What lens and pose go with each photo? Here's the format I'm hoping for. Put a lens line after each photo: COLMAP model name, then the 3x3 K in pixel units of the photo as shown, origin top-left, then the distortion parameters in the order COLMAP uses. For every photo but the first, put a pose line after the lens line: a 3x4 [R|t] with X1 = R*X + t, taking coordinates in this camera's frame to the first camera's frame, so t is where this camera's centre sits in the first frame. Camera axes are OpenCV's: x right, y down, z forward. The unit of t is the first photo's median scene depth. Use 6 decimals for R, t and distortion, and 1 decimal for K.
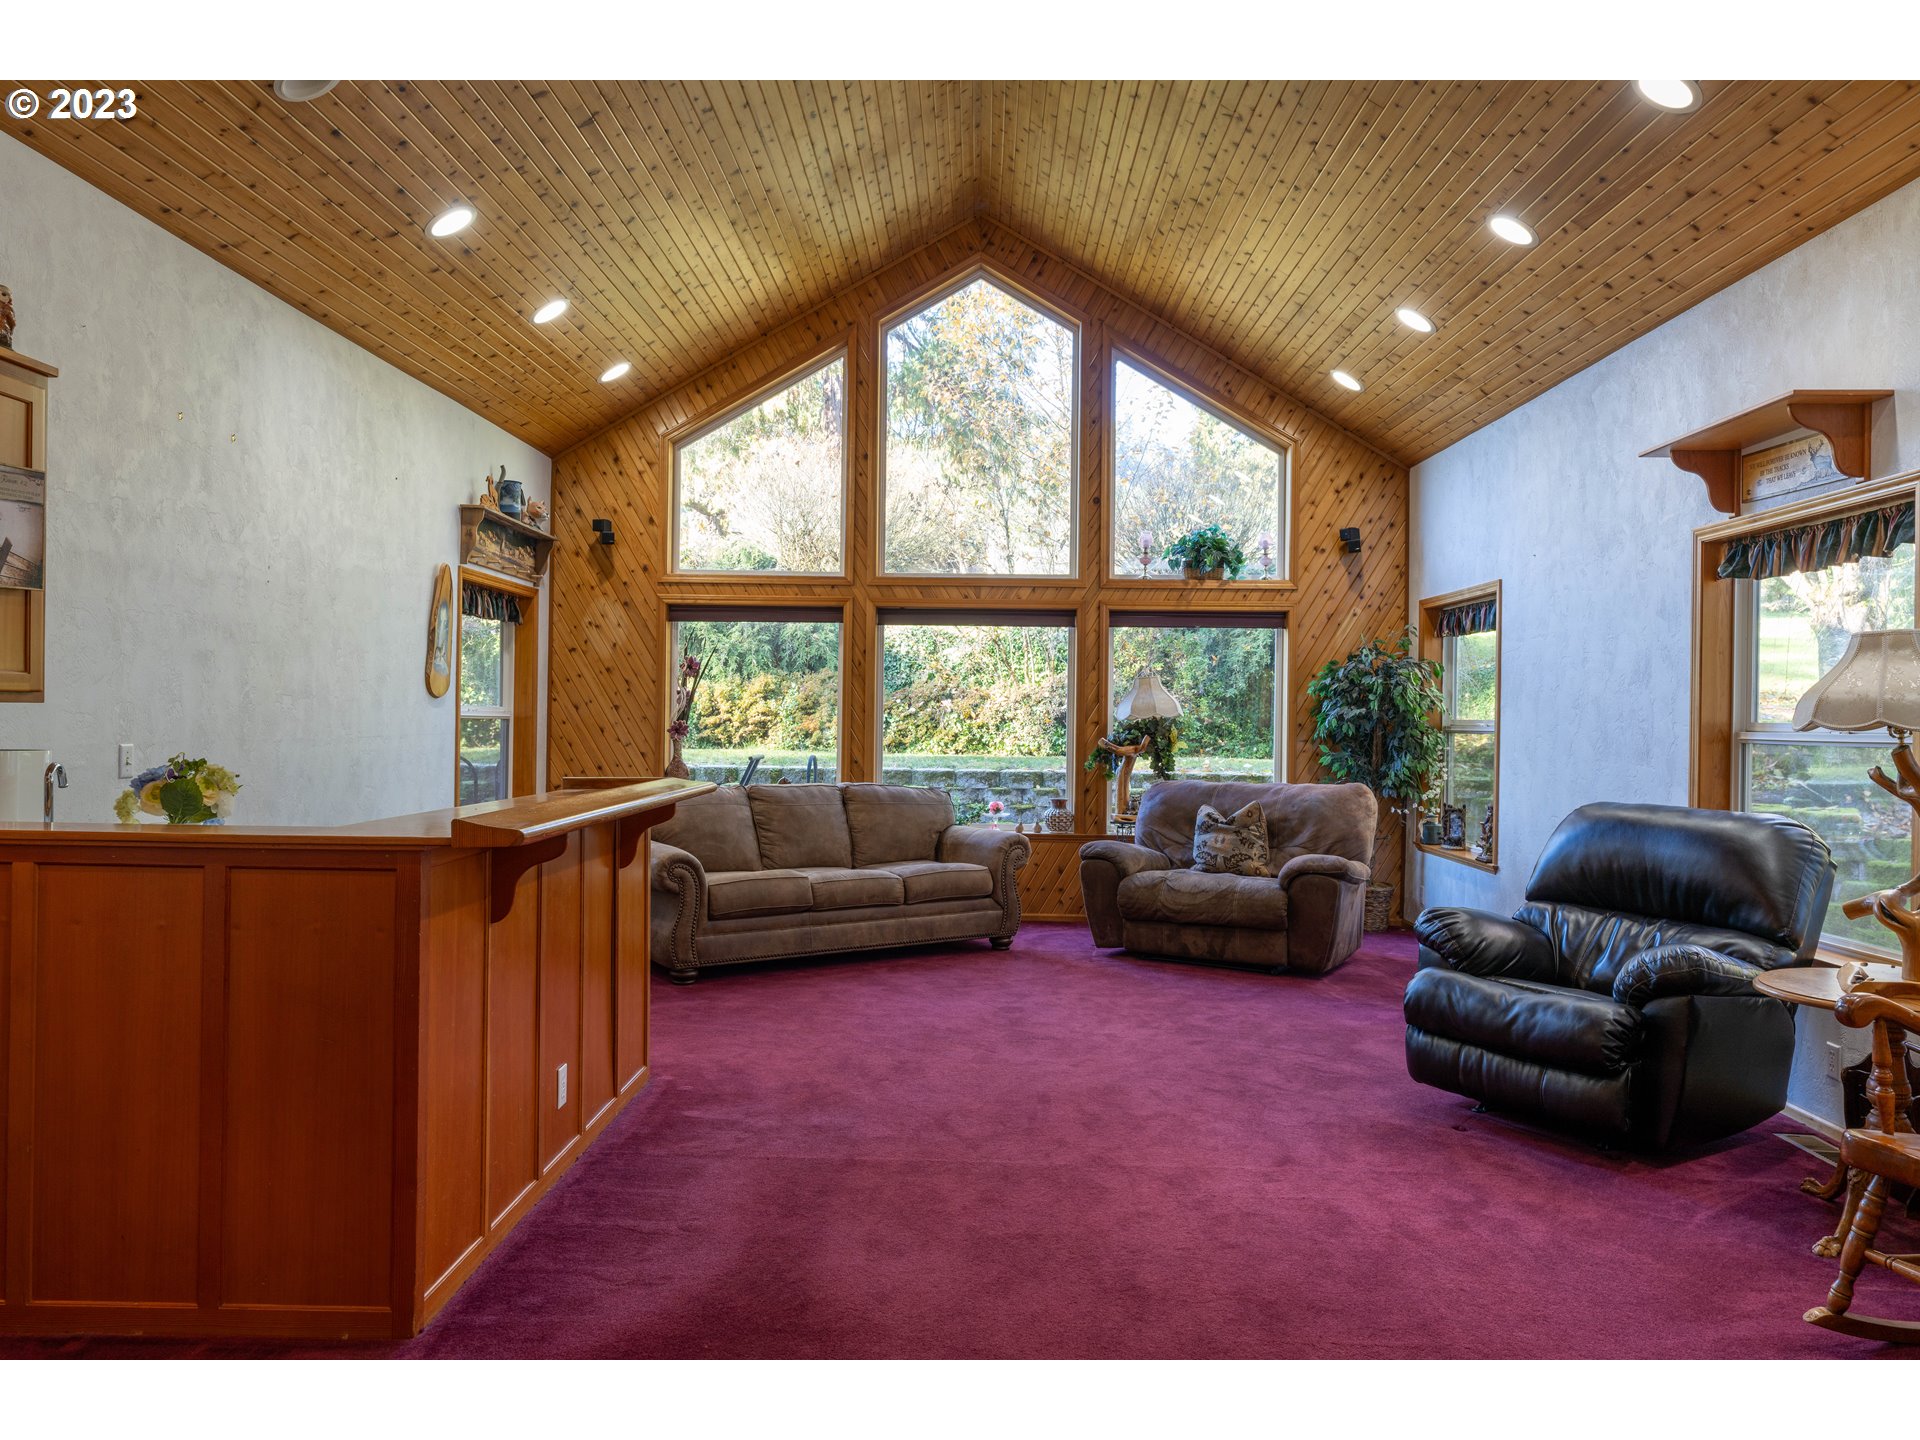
lens RADIAL K [[1326.3, 0, 959.2], [0, 1326.3, 725.2], [0, 0, 1]] dist [-0.001489, 0.001609]
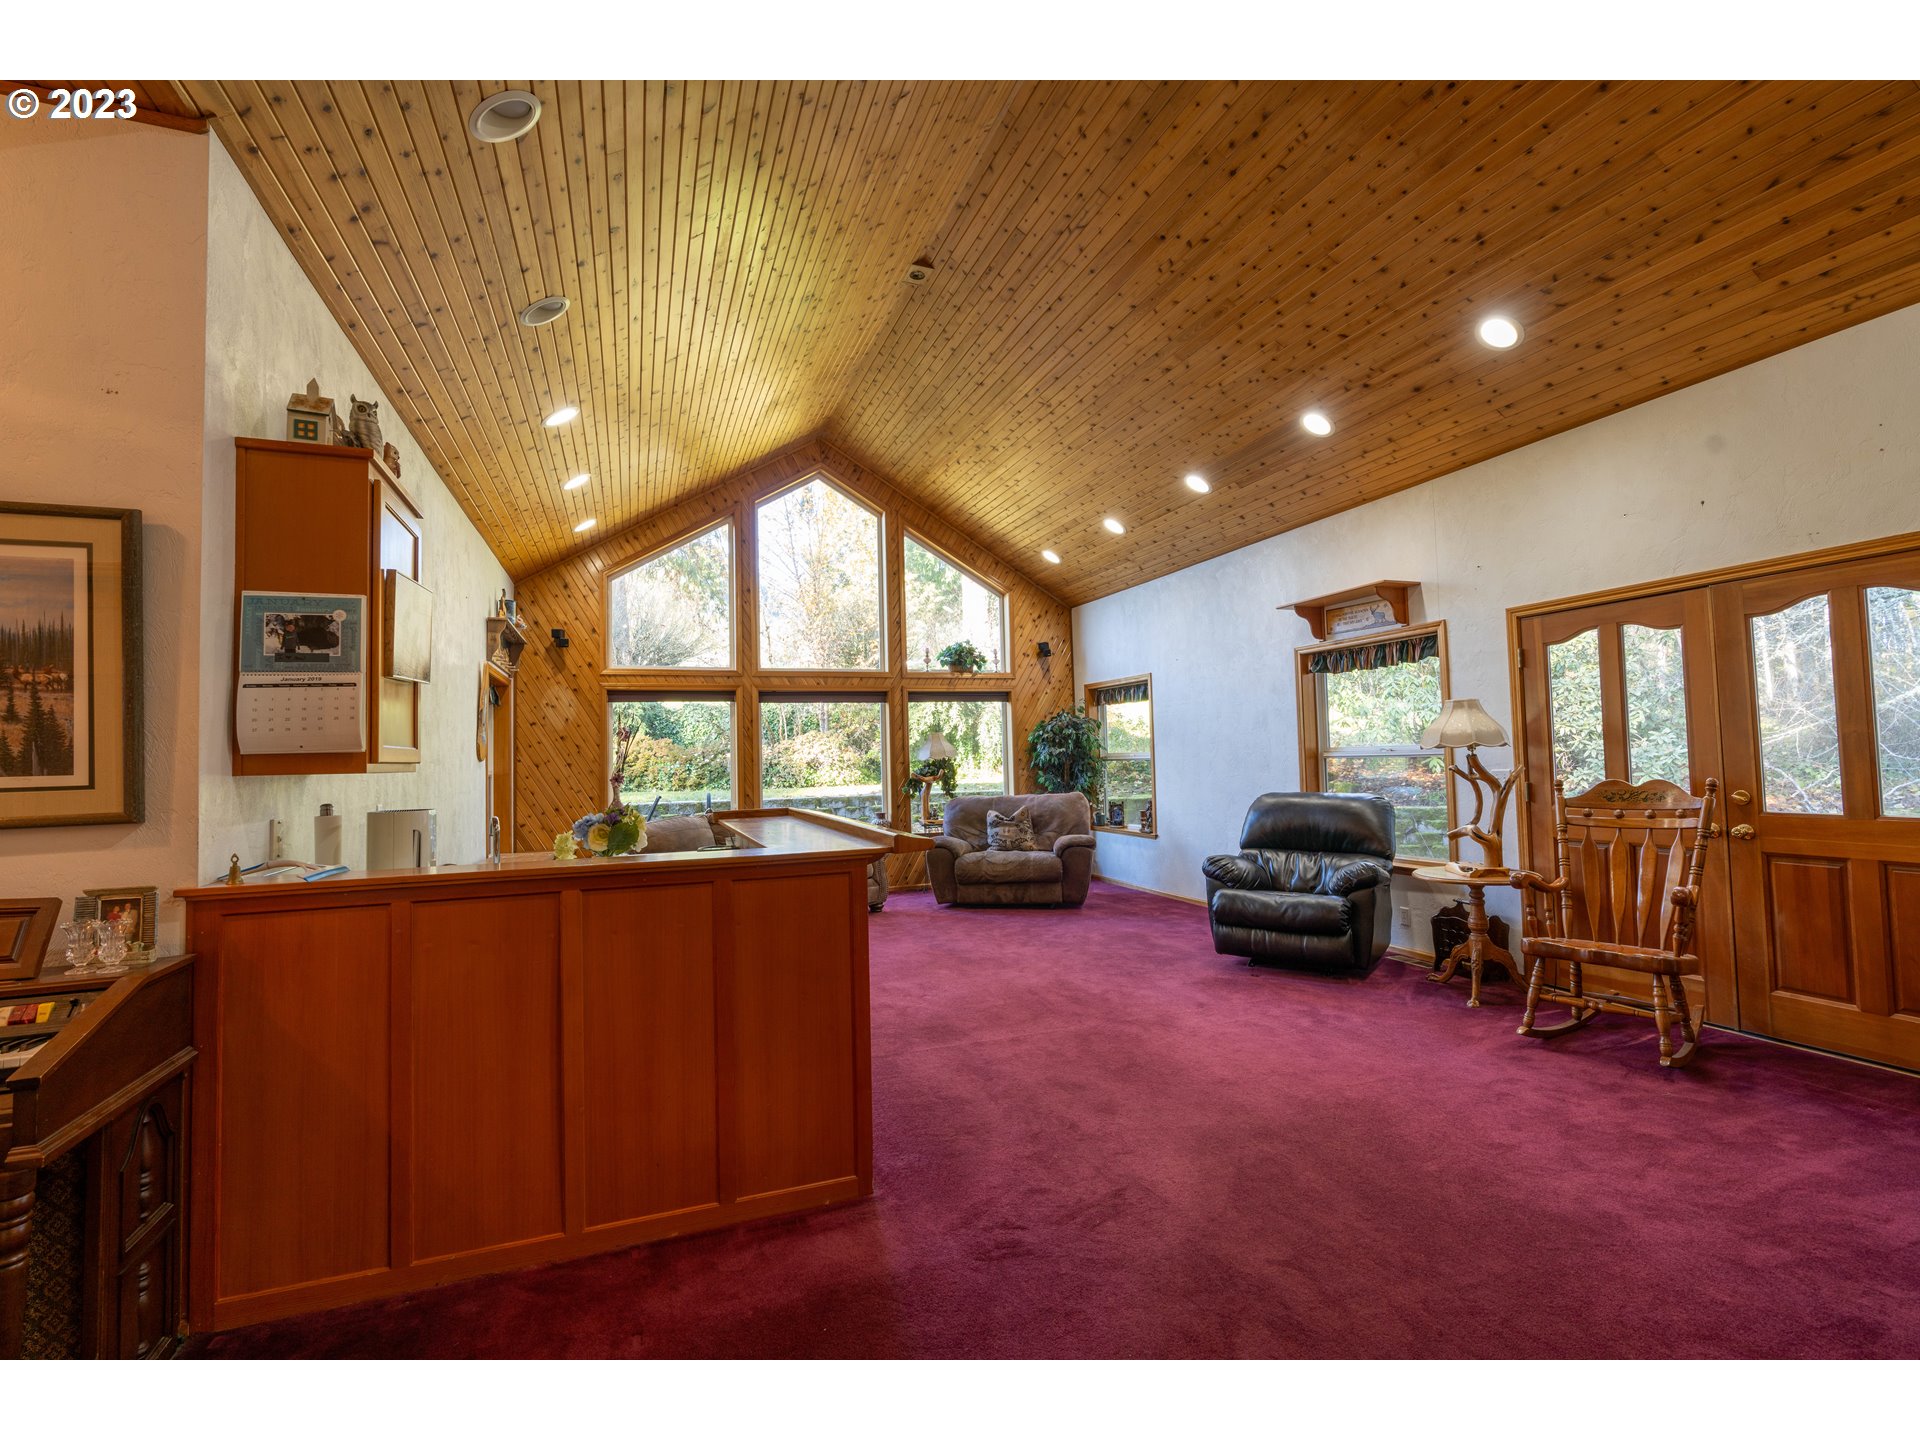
lens RADIAL K [[864.2, 0, 960.9], [0, 864.2, 723.9], [0, 0, 1]] dist [-0.004950, 0.000550]
pose [[0.929327, -0.021937, 0.368605, -0.226793], [0.039524, 0.998408, -0.040231, -0.004352], [-0.367136, 0.051957, 0.928715, 0.017796]]
